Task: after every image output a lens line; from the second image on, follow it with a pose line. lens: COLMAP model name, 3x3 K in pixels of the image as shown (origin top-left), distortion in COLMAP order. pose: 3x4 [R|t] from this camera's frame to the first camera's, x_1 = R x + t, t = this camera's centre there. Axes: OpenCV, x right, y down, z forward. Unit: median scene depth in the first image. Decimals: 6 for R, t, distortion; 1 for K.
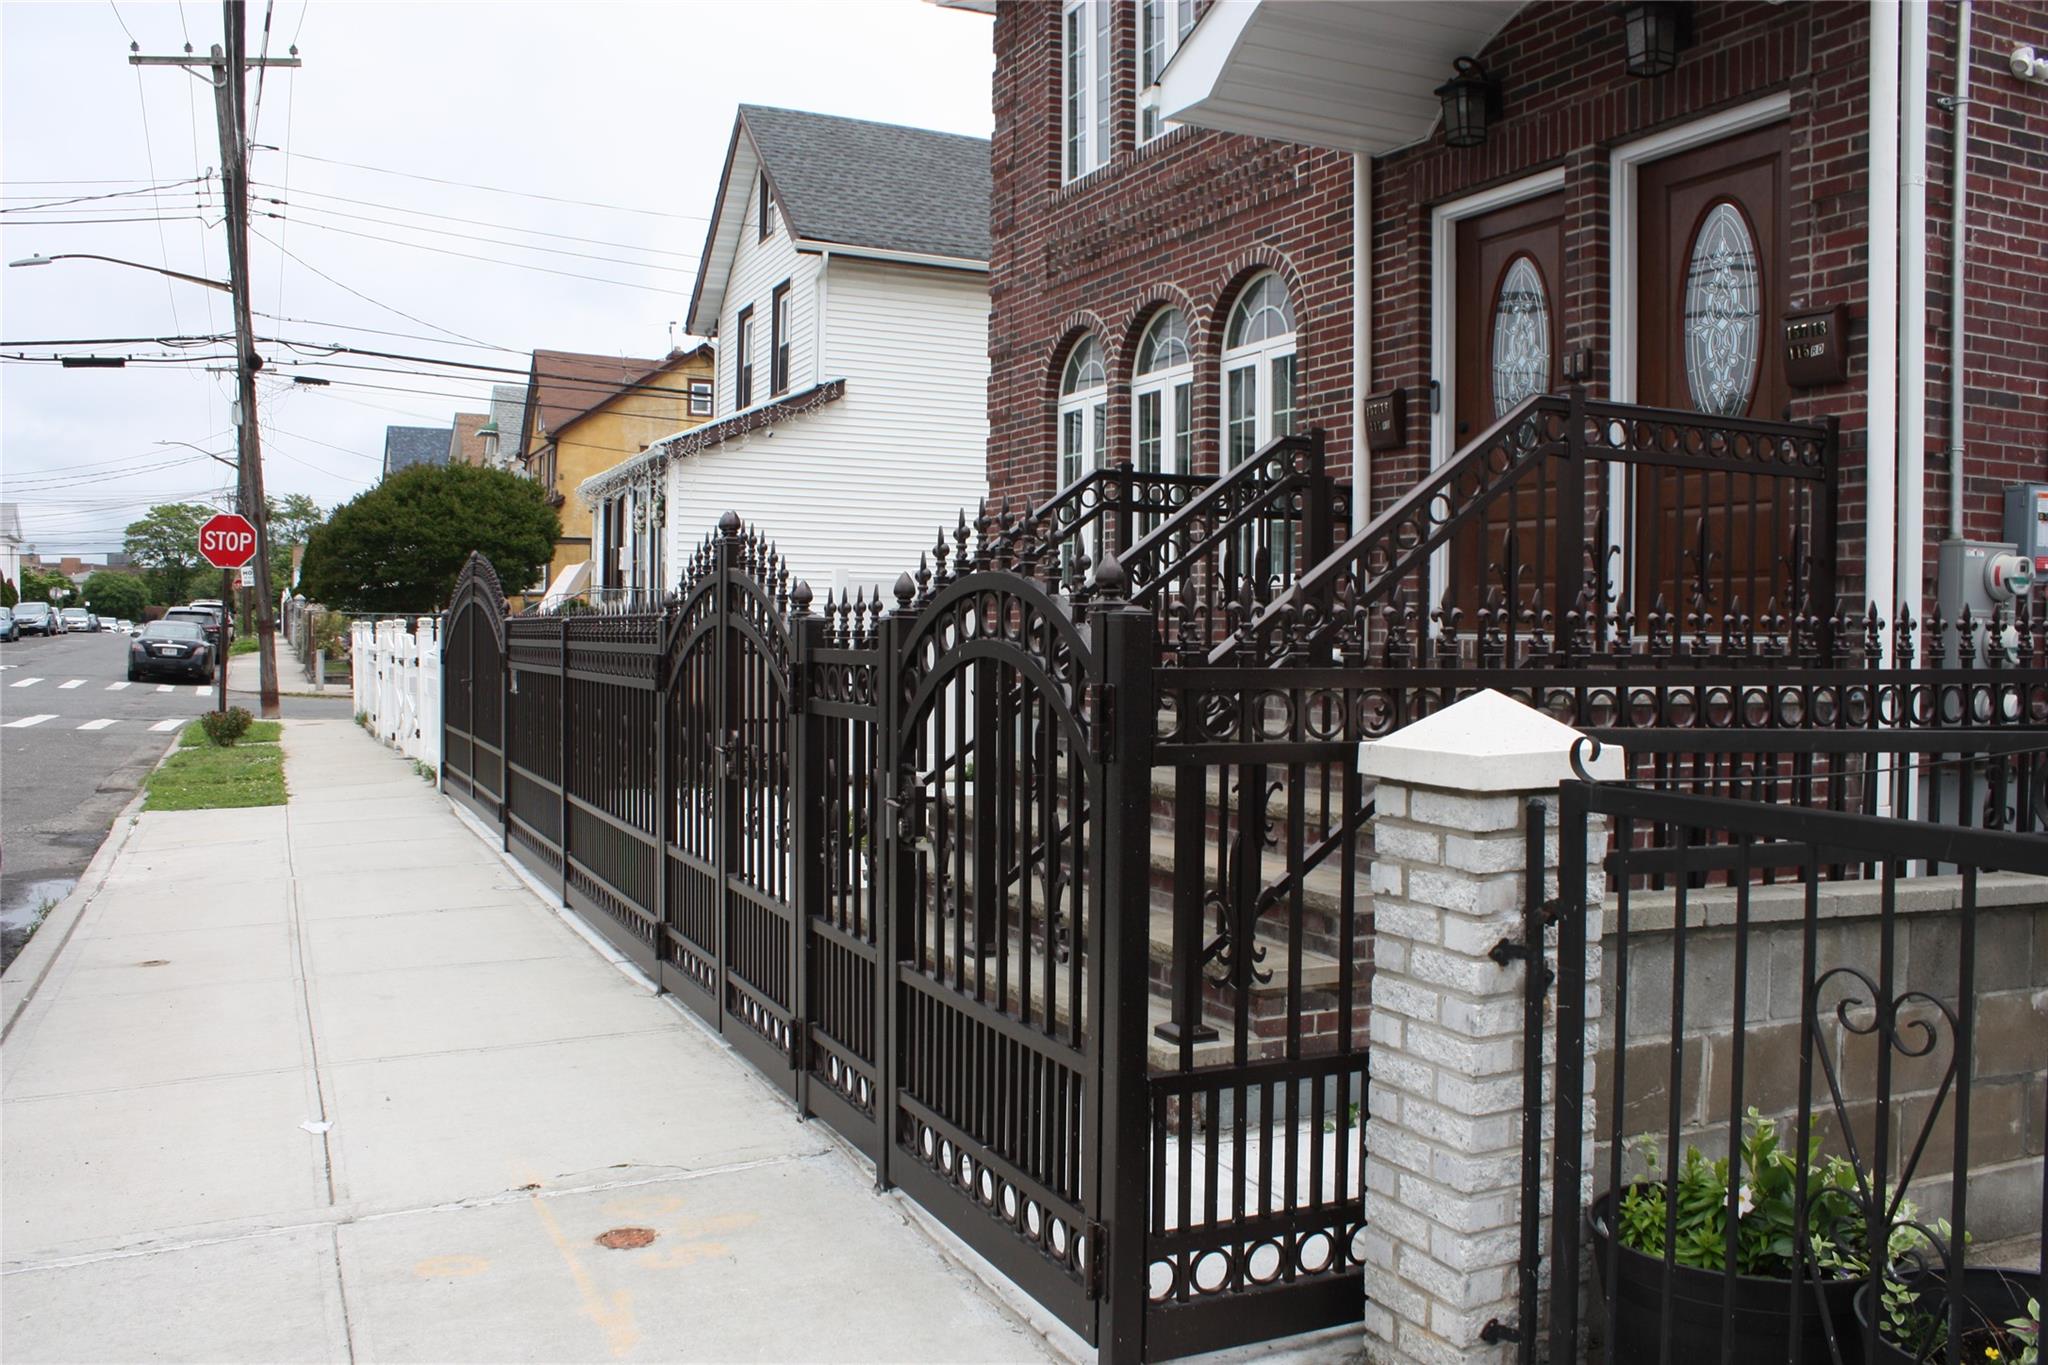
lens RADIAL K [[1695.2, 0, 1017.7], [0, 1695.2, 684.9], [0, 0, 1]] dist [-0.149282, 0.107990]
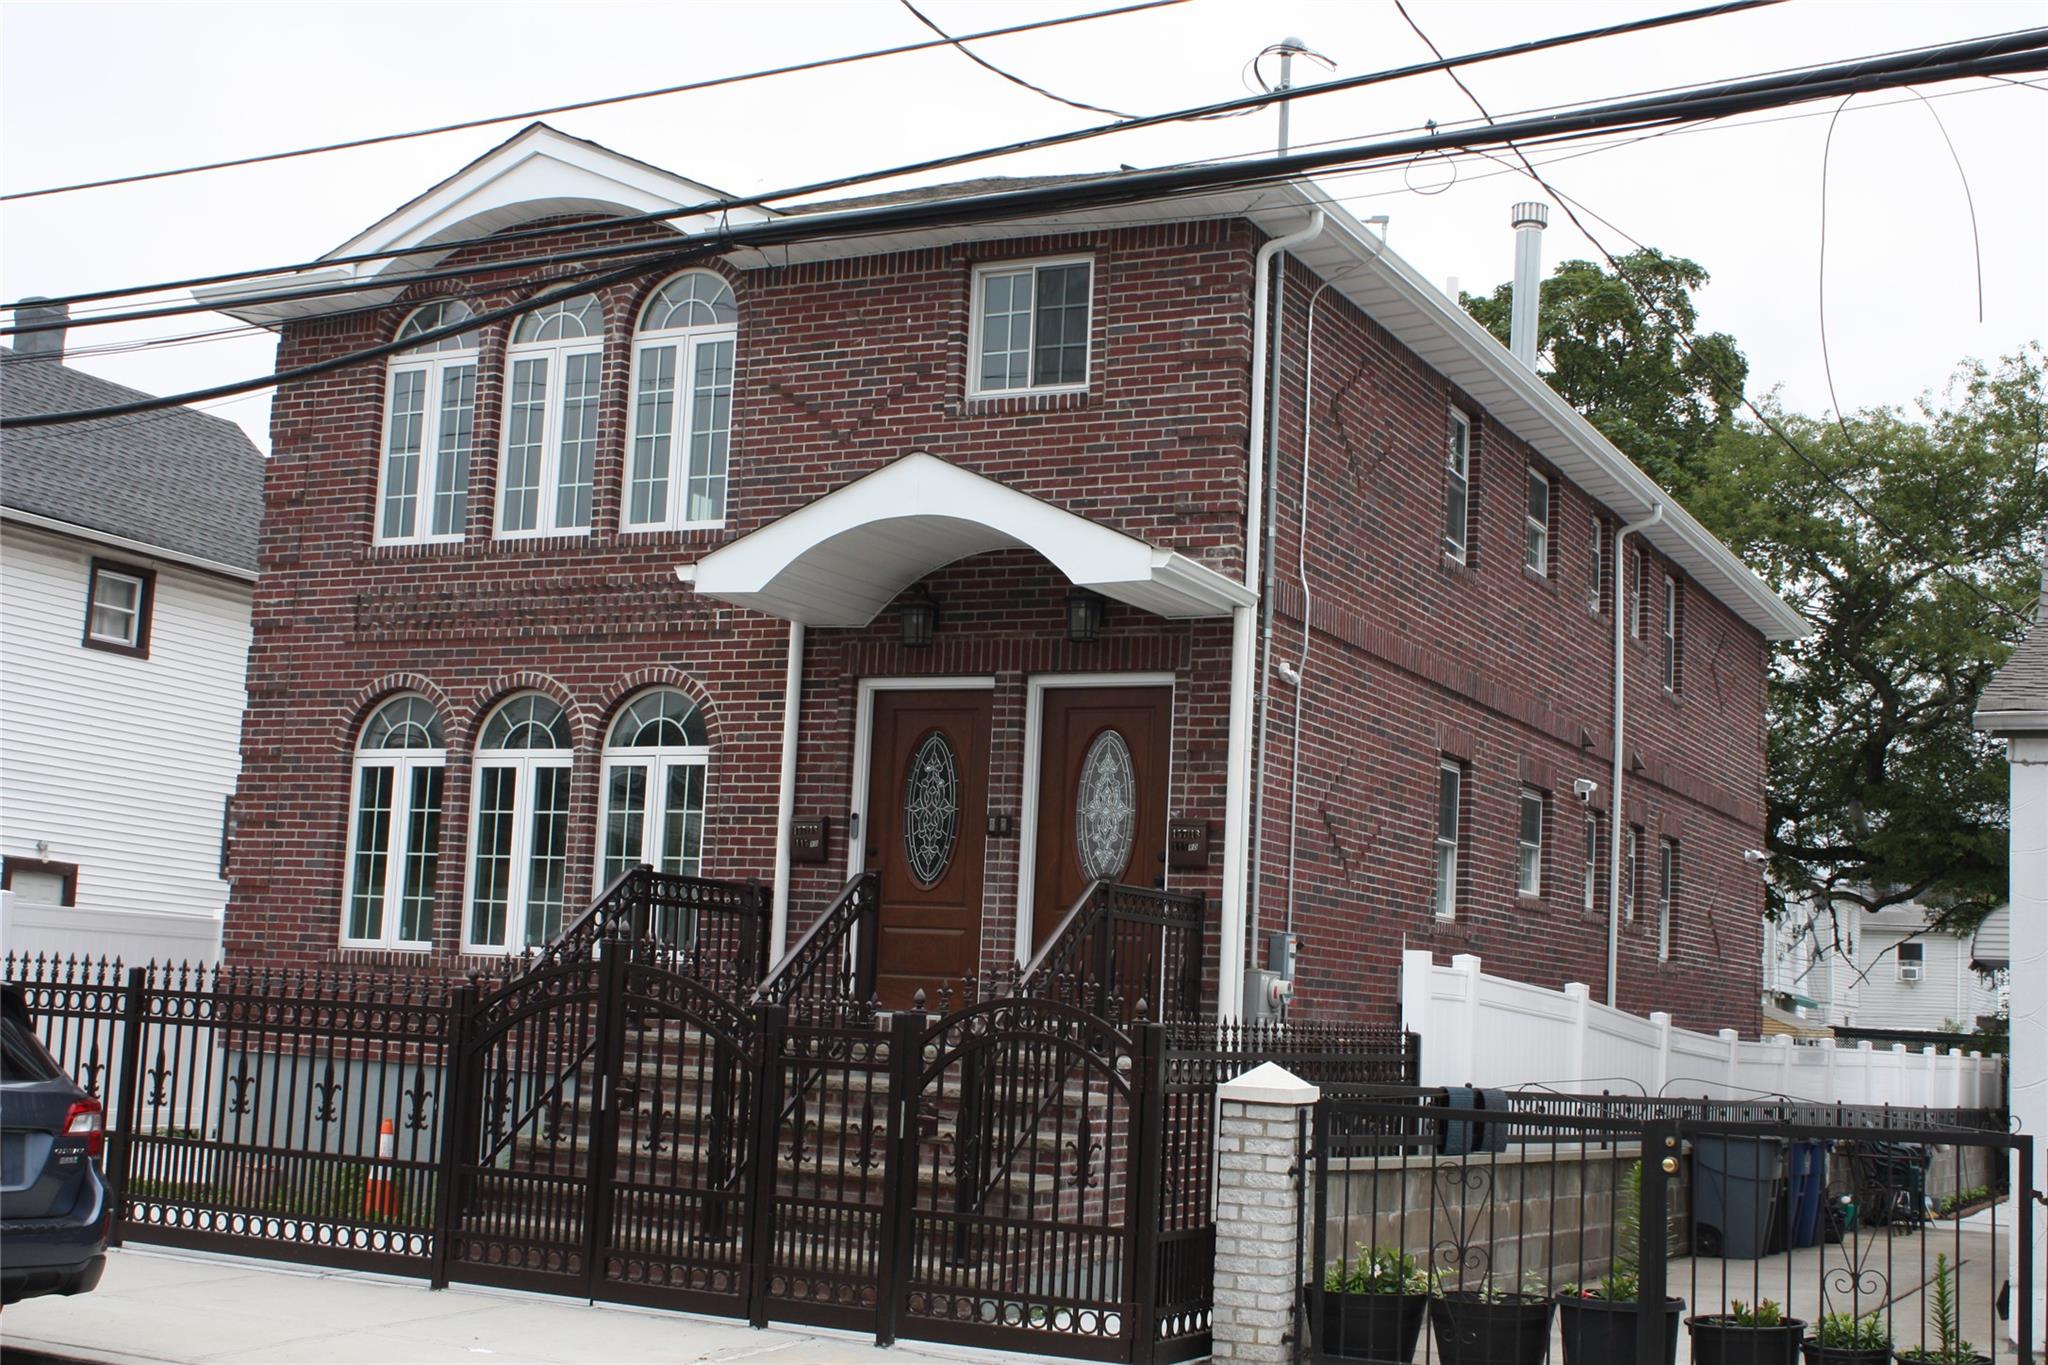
lens RADIAL K [[2544.5, 0, 1031.2], [0, 2544.5, 680.2], [0, 0, 1]] dist [-0.097023, 0.000000]
pose [[0.786186, 0.107340, 0.608596, -1.167876], [-0.021572, 0.988966, -0.146560, 0.001190], [-0.617613, 0.102095, 0.779827, -0.856738]]
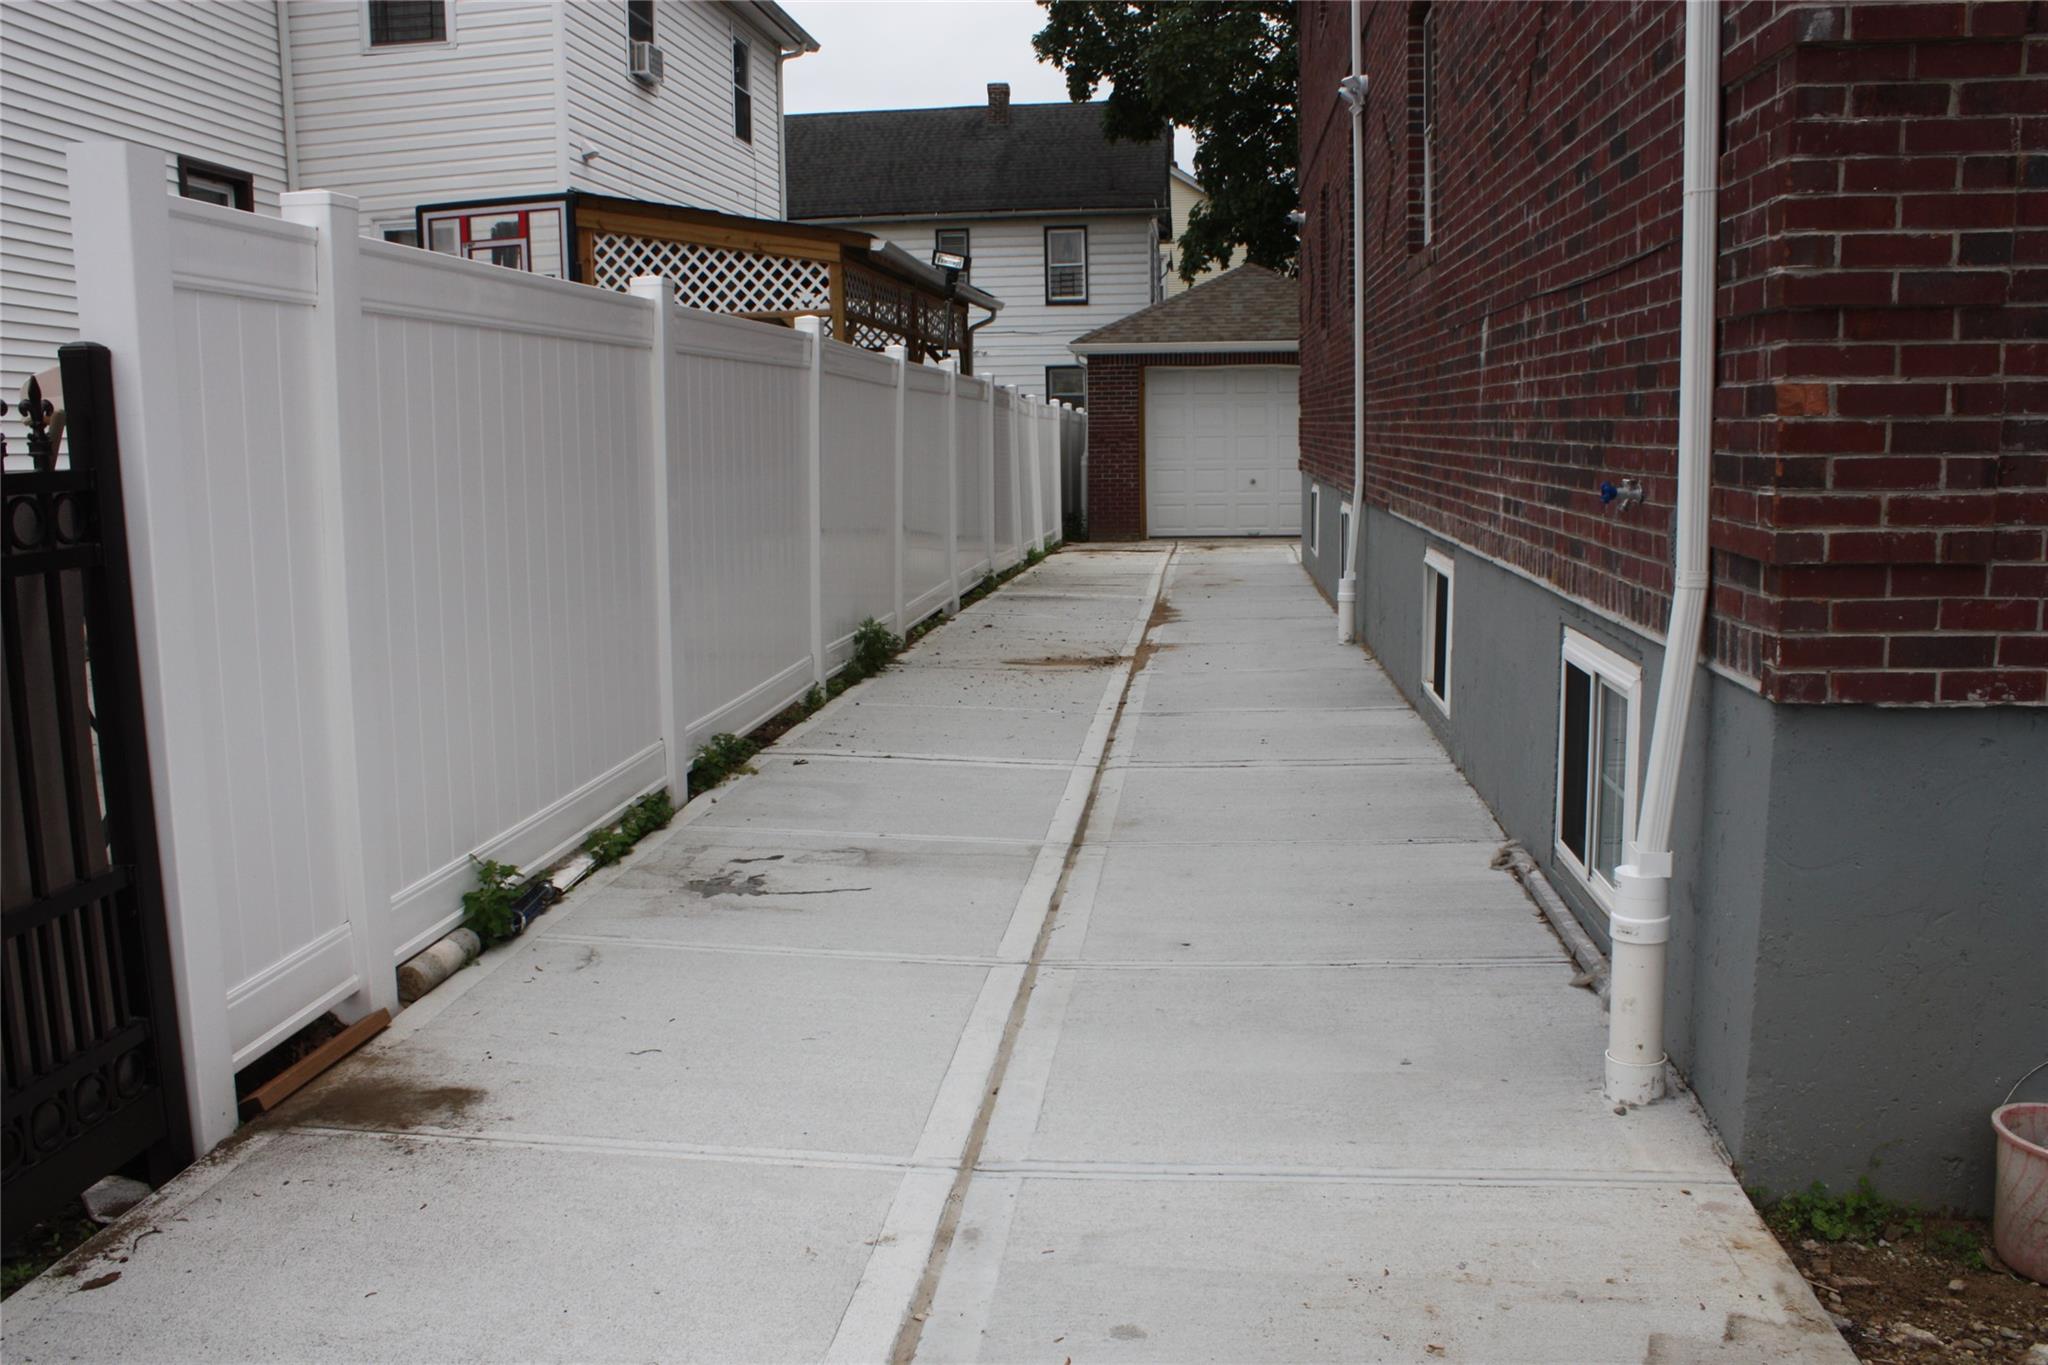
lens RADIAL K [[1695.2, 0, 1016.9], [0, 1695.2, 664.6], [0, 0, 1]] dist [-0.149282, 0.107990]
pose [[0.523774, -0.139025, 0.840436, -0.588551], [0.045840, 0.989763, 0.135158, -0.075111], [-0.850623, -0.032267, 0.524785, 2.106931]]
